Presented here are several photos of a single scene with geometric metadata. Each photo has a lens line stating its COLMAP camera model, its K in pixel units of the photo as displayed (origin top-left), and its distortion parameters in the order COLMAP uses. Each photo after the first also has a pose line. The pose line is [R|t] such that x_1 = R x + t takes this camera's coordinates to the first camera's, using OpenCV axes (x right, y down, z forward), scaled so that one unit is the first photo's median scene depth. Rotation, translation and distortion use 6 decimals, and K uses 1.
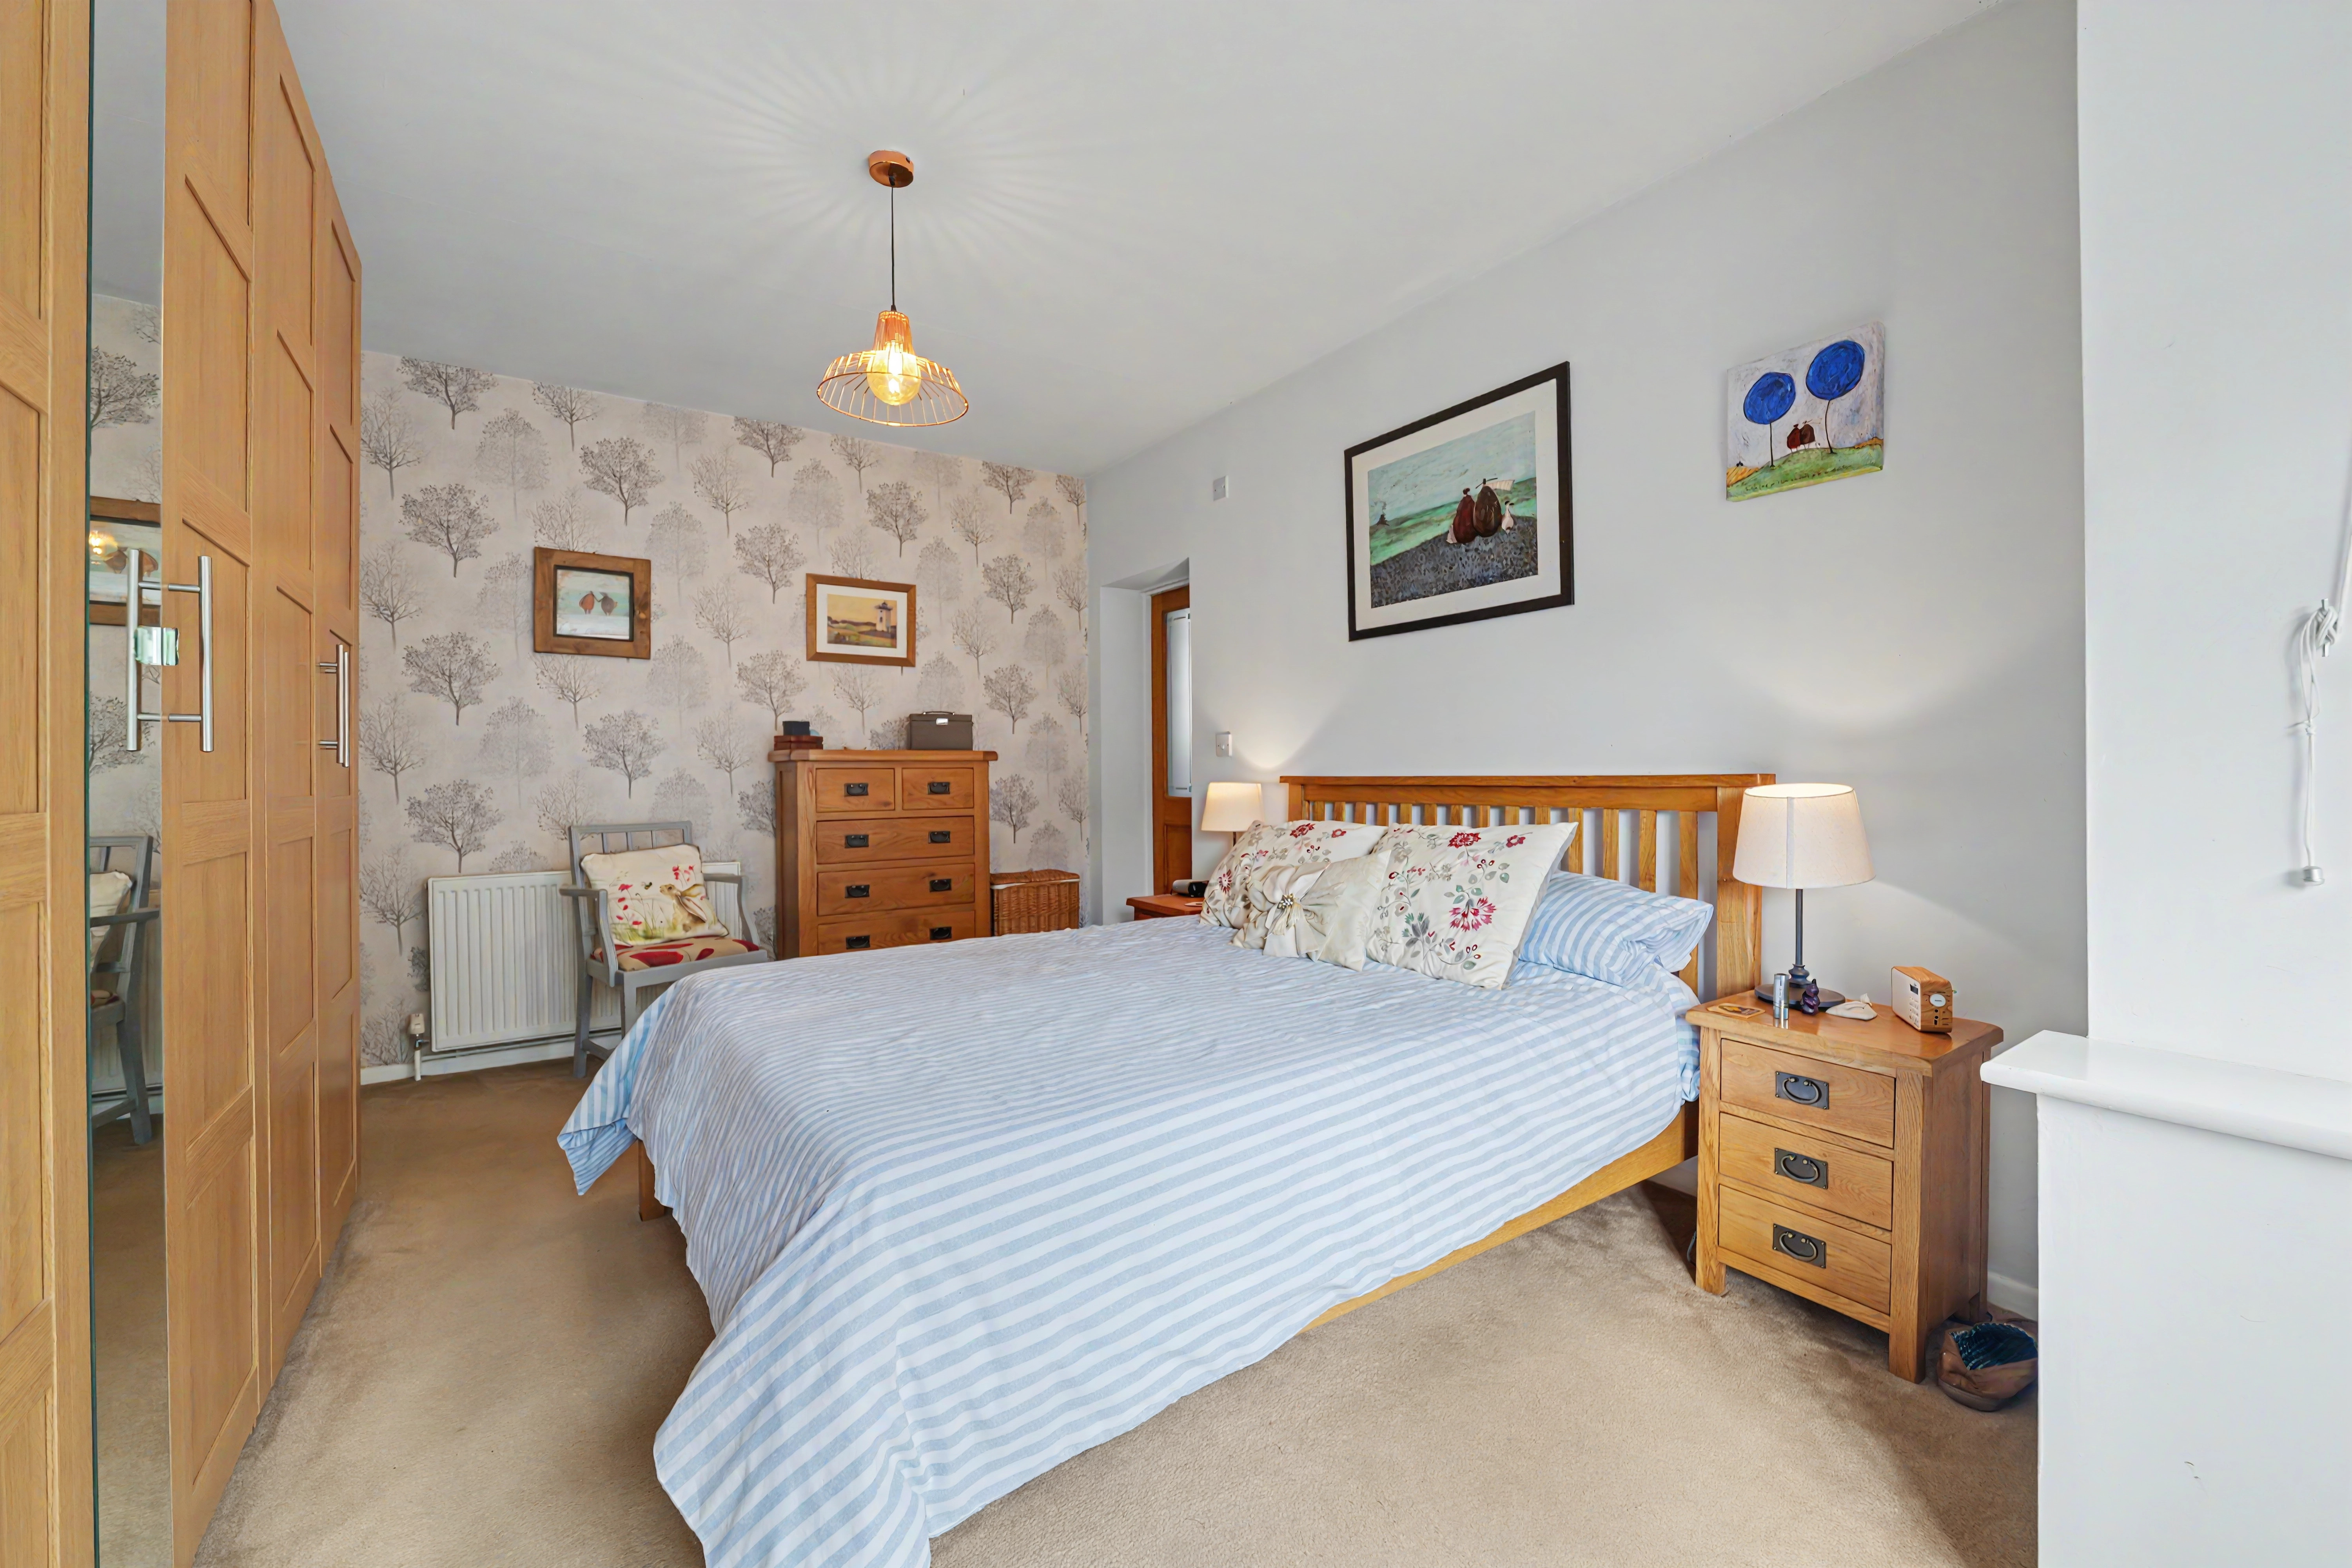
lens RADIAL K [[960.8, 0, 1178.2], [0, 960.8, 780.1], [0, 0, 1]] dist [-0.011528, -0.000205]
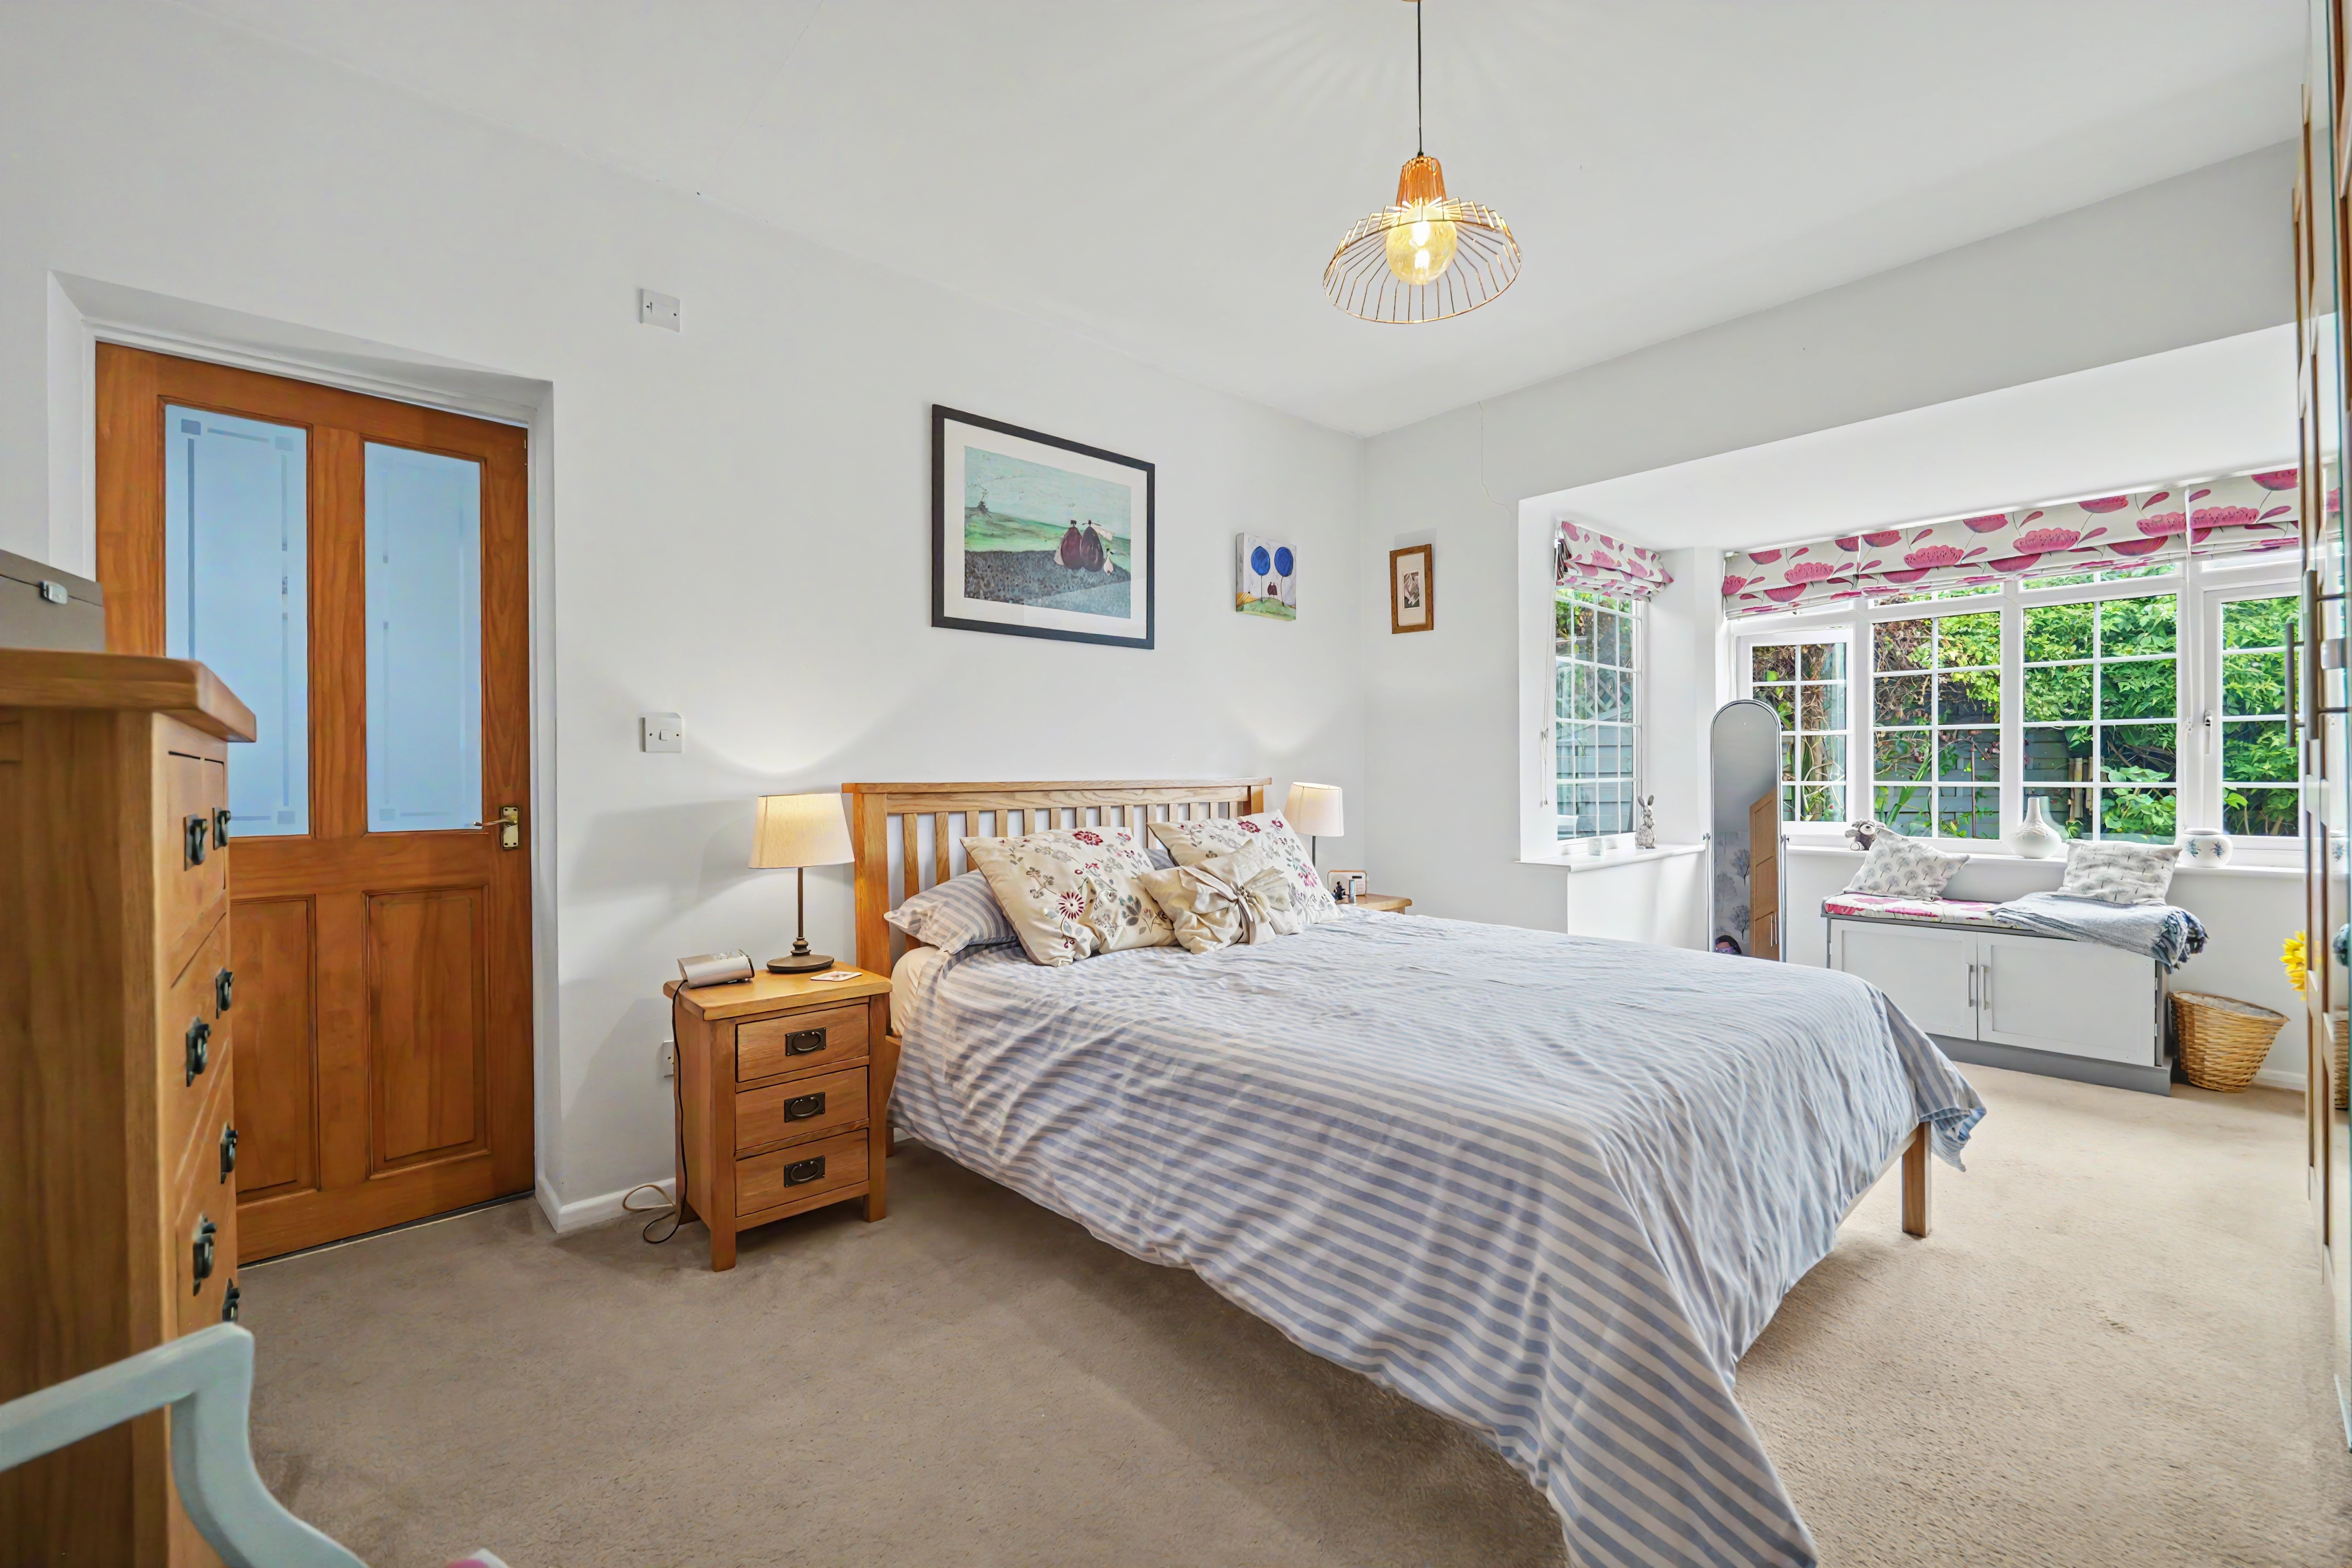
lens RADIAL K [[960.8, 0, 1178.2], [0, 960.8, 780.1], [0, 0, 1]] dist [-0.011528, -0.000205]
pose [[-0.136790, -0.002810, 0.990596, -0.810386], [0.012295, 0.999914, 0.004535, -0.009302], [-0.990524, 0.012800, -0.136743, 1.038750]]
